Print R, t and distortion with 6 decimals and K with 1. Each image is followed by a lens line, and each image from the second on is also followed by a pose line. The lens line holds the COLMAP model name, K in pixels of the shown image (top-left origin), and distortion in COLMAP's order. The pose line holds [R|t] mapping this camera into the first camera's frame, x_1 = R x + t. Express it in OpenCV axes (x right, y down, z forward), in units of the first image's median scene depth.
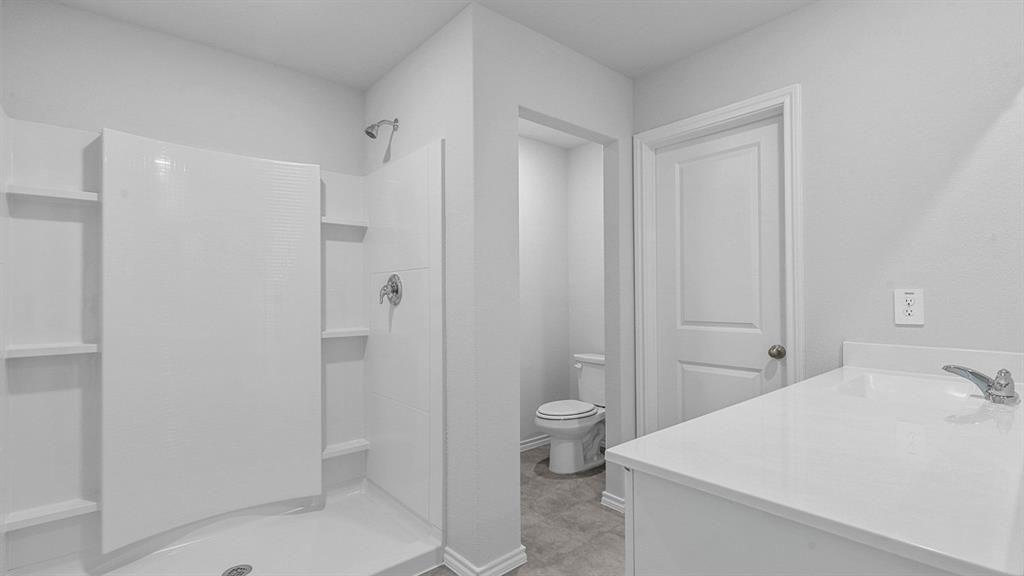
lens RADIAL K [[463.4, 0, 516.0], [0, 463.4, 292.3], [0, 0, 1]] dist [0.001997, 0.000429]
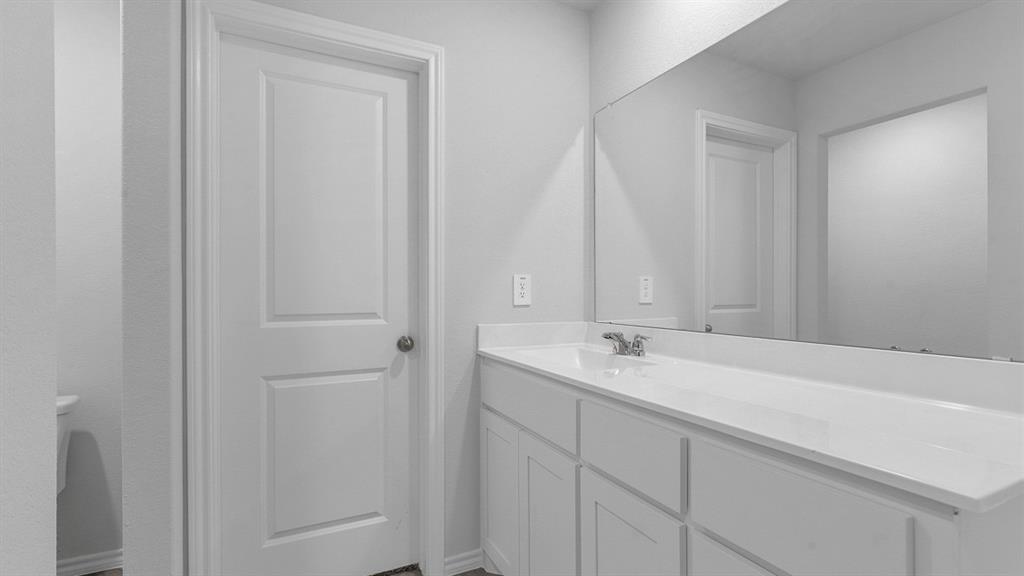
lens RADIAL K [[463.4, 0, 517.5], [0, 463.4, 281.5], [0, 0, 1]] dist [0.001997, 0.000429]
pose [[0.260403, 0.012923, 0.965413, -0.212765], [-0.015364, 0.999839, -0.009240, 0.016764], [-0.965378, -0.012426, 0.260560, 0.560540]]
